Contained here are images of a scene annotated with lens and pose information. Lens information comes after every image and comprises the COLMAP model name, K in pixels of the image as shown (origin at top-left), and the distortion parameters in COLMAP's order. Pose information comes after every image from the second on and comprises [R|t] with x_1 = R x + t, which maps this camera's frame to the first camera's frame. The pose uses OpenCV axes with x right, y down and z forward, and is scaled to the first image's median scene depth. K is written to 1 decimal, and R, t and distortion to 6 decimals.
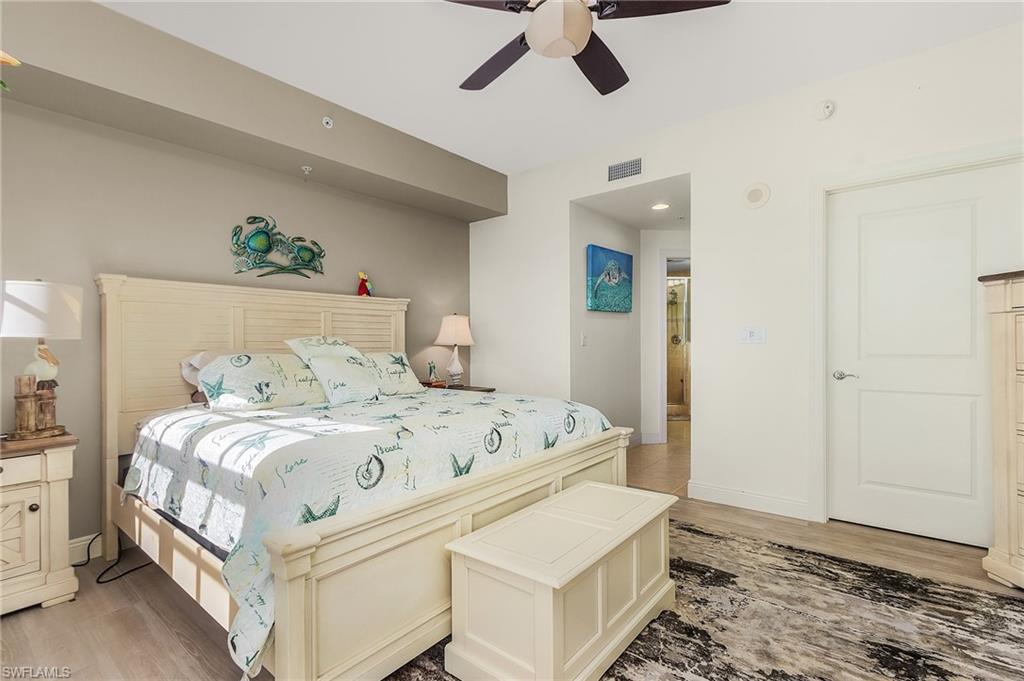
lens RADIAL K [[480.8, 0, 504.5], [0, 480.8, 337.9], [0, 0, 1]] dist [0.000339, -0.001735]
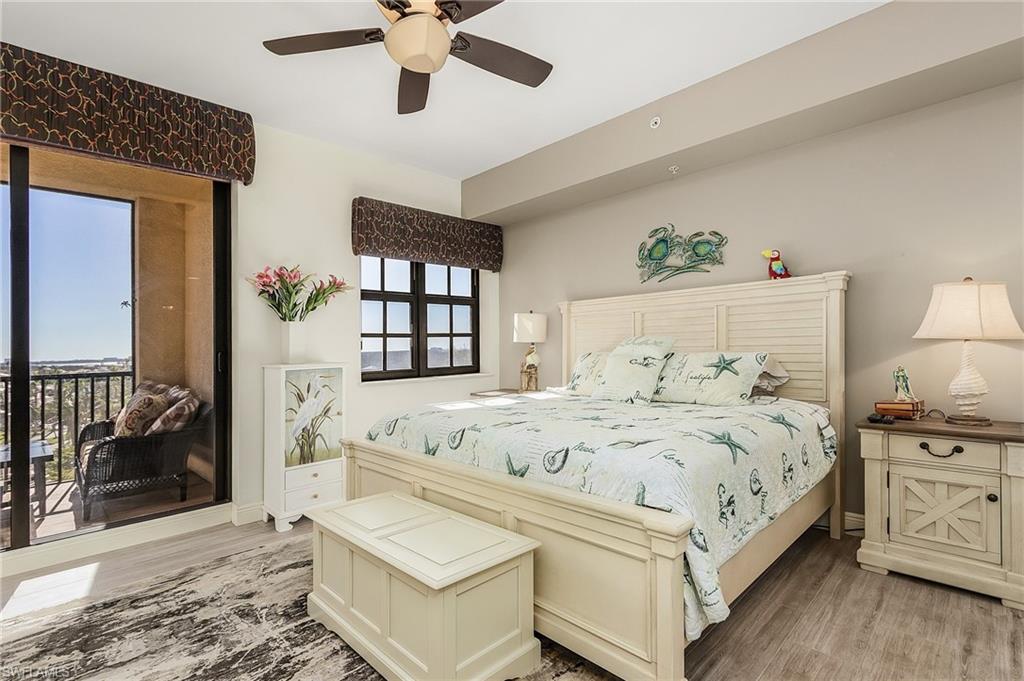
lens RADIAL K [[480.8, 0, 505.8], [0, 480.8, 347.6], [0, 0, 1]] dist [0.000339, -0.001735]
pose [[-0.117353, 0.012629, -0.993010, 0.660135], [0.035301, 0.999340, 0.008538, 0.002750], [0.992463, -0.034052, -0.117721, 0.796102]]
